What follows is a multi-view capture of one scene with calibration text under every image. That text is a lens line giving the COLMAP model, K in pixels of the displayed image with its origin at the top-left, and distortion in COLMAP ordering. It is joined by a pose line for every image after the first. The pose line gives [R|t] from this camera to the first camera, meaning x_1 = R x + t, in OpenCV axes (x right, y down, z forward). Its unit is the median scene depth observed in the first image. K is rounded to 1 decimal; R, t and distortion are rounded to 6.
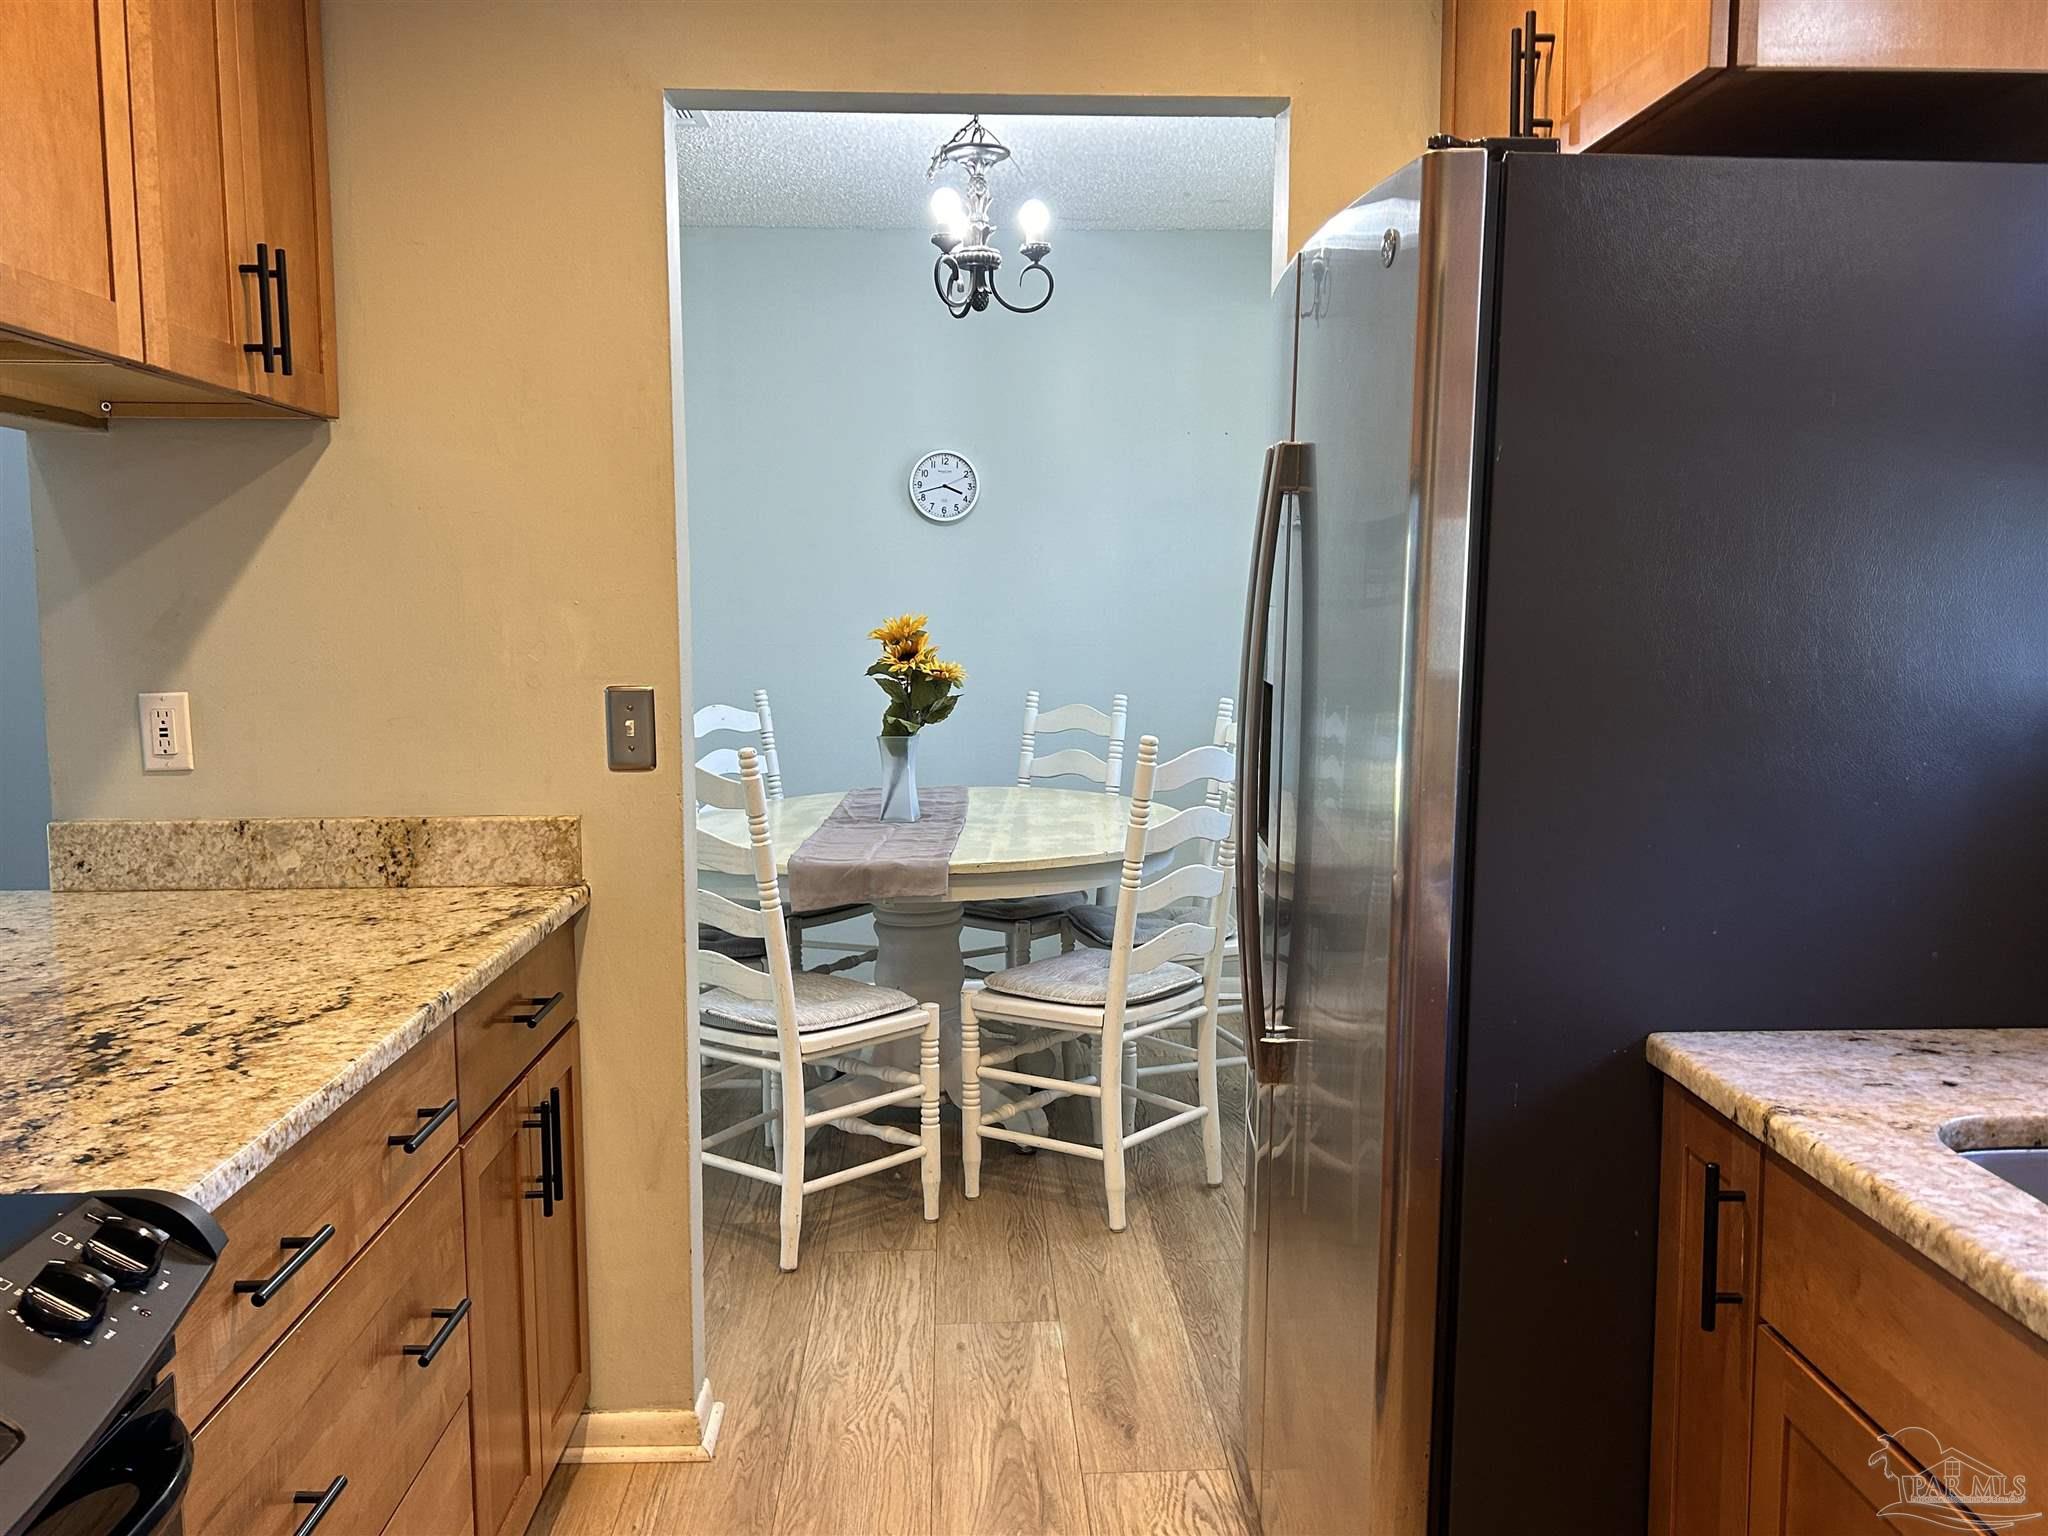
lens RADIAL K [[1725.9, 0, 1024.0], [0, 1725.9, 768.0], [0, 0, 1]] dist [-0.013673, -0.006368]
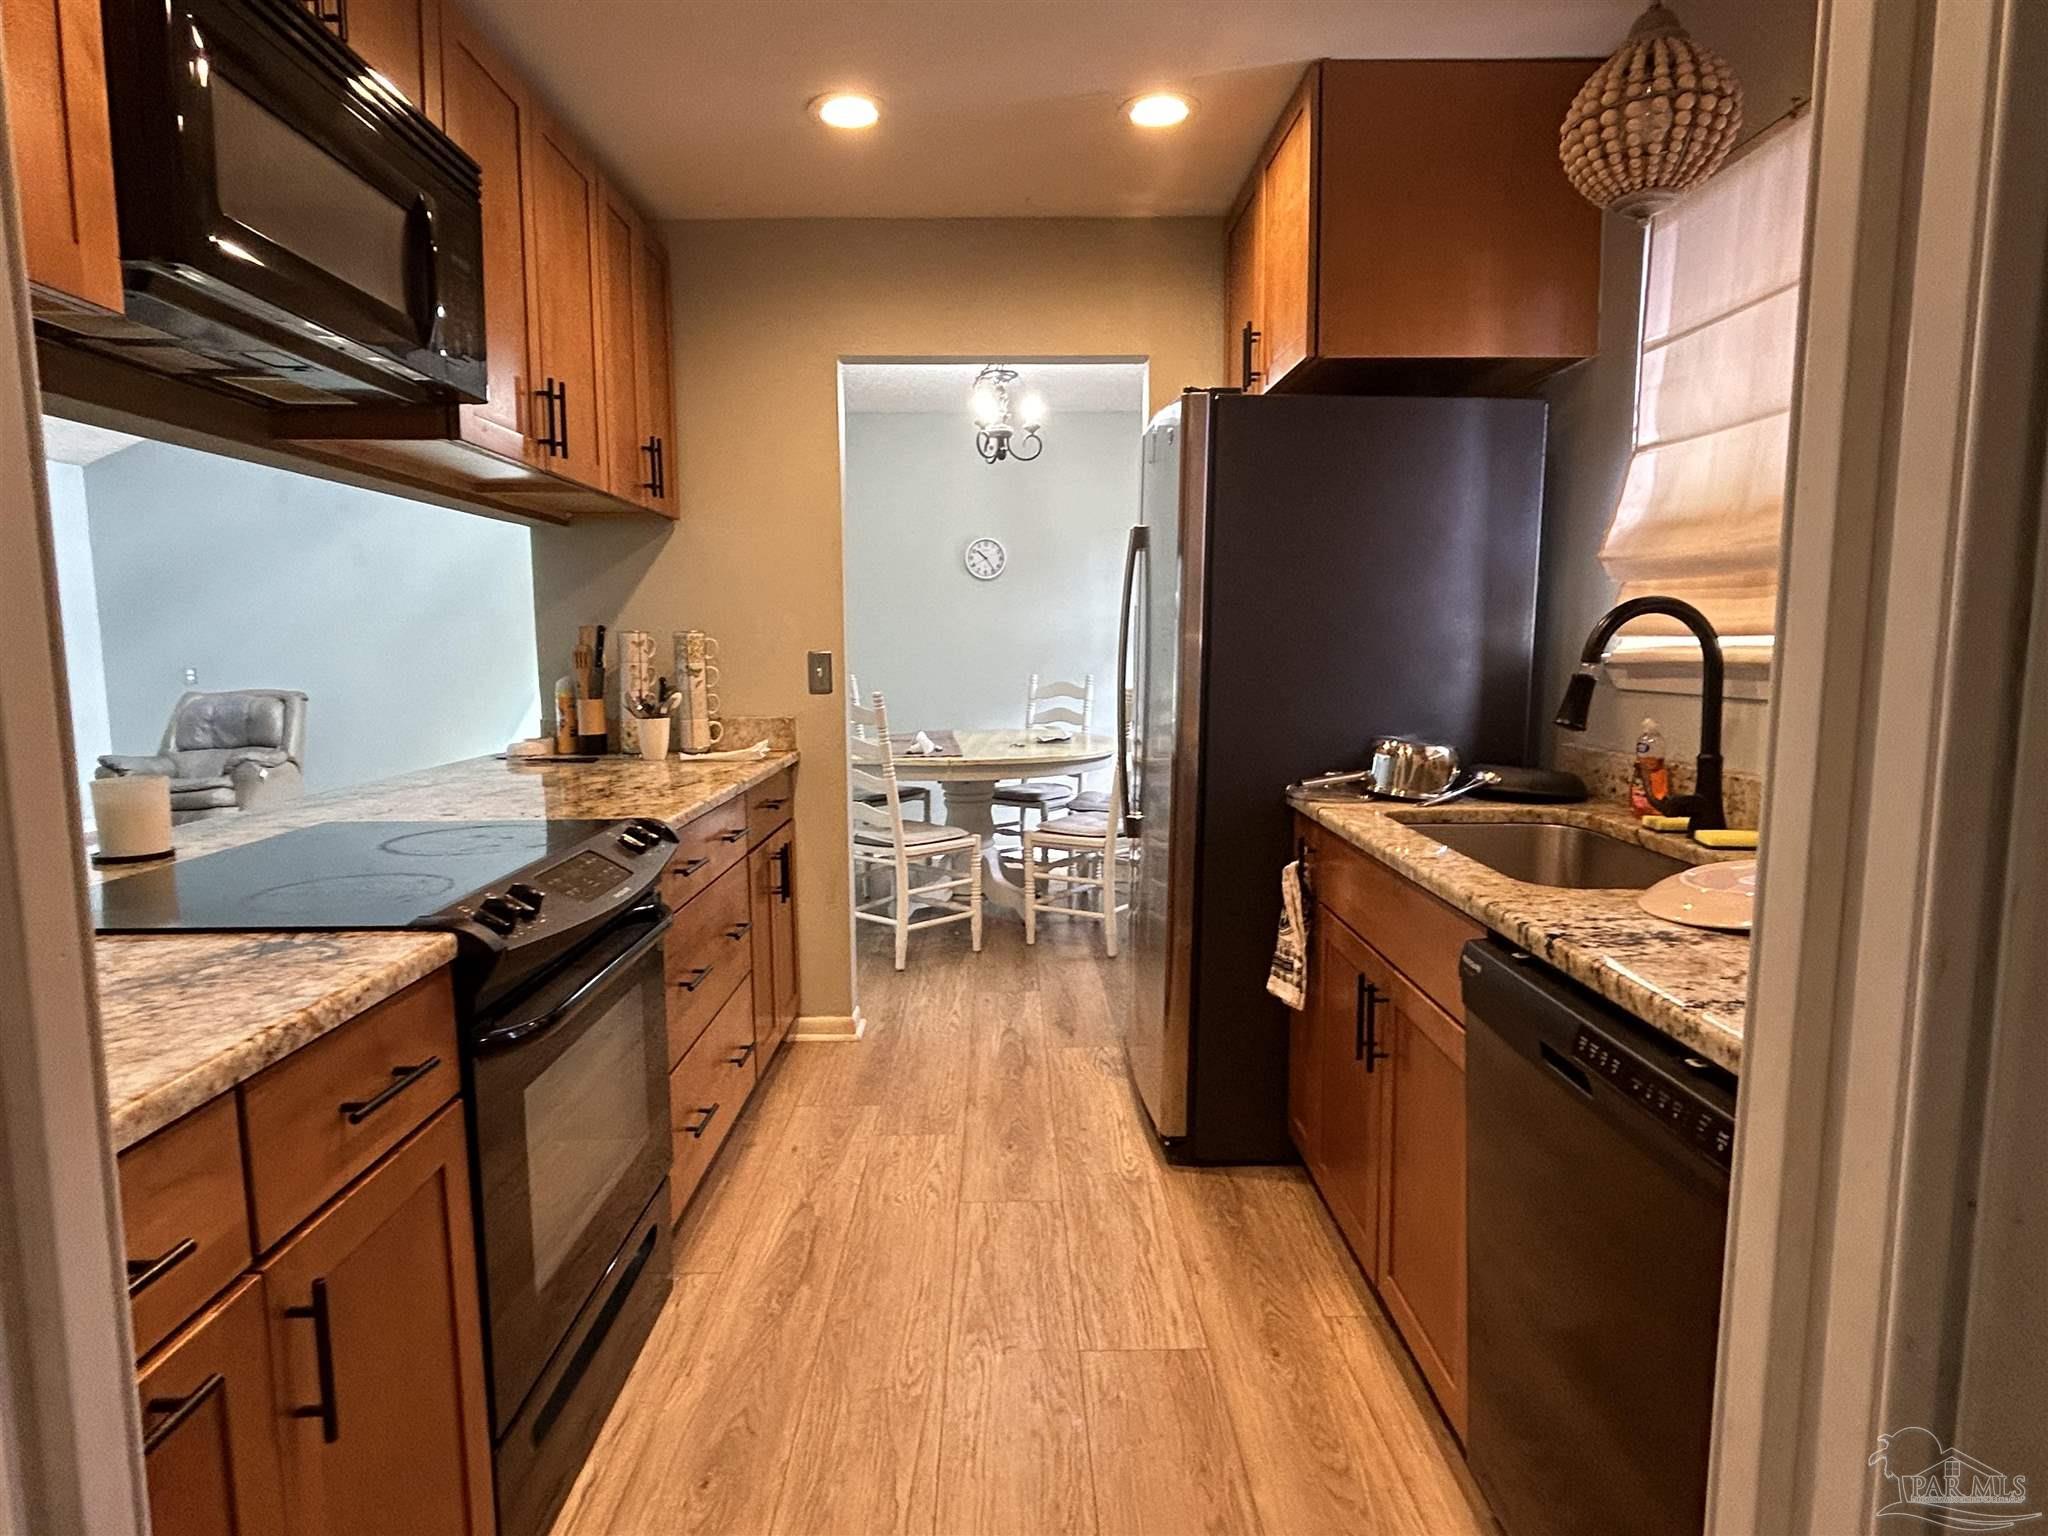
lens RADIAL K [[1125.9, 0, 998.8], [0, 1125.9, 763.8], [0, 0, 1]] dist [0.001238, 0.000061]
pose [[0.998701, -0.002282, -0.050895, 0.045732], [0.002713, 0.999961, 0.008409, 0.070368], [0.050874, -0.008536, 0.998669, -0.292668]]
